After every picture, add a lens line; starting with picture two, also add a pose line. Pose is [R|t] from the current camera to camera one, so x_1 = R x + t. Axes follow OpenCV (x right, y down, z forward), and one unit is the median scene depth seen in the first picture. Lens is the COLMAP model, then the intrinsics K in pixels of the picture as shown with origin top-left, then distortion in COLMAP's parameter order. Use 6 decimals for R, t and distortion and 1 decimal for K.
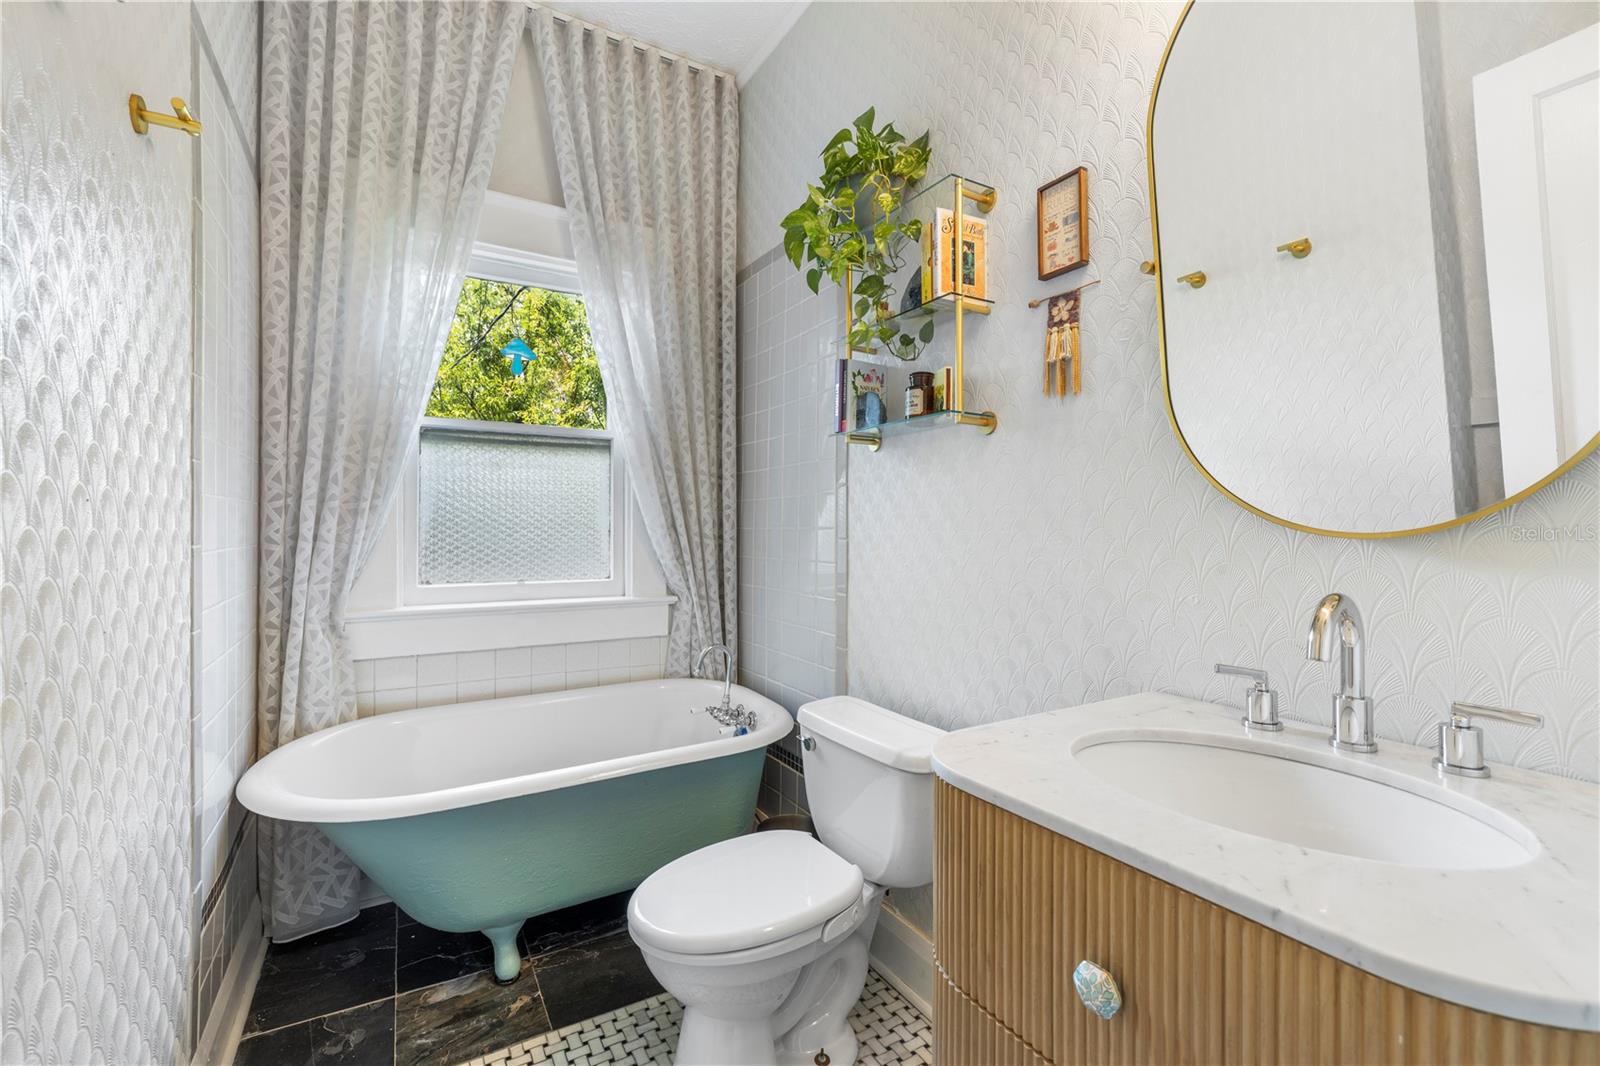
lens RADIAL K [[687.2, 0, 759.4], [0, 687.2, 529.5], [0, 0, 1]] dist [-0.000138, 0.000586]
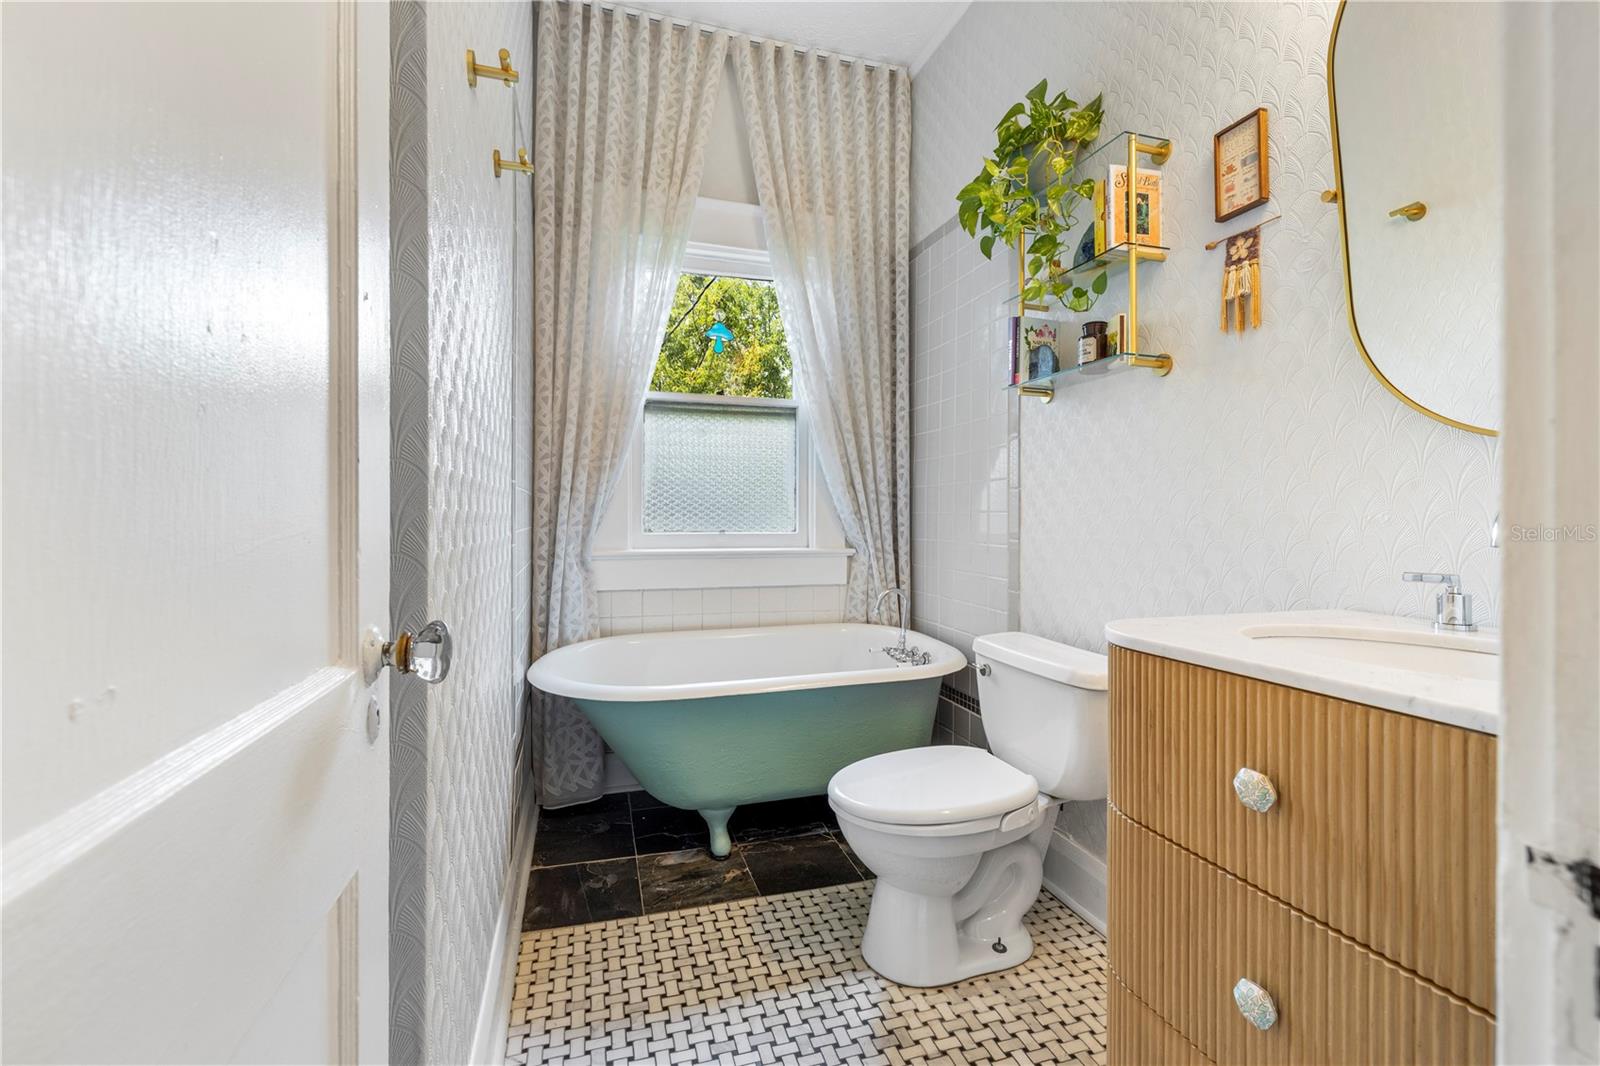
lens RADIAL K [[687.2, 0, 759.4], [0, 687.2, 529.5], [0, 0, 1]] dist [-0.000138, 0.000586]
pose [[0.975758, -0.003898, -0.218816, -0.037260], [0.005293, 0.999969, 0.005790, 0.079142], [0.218787, -0.006808, 0.975749, -0.147024]]
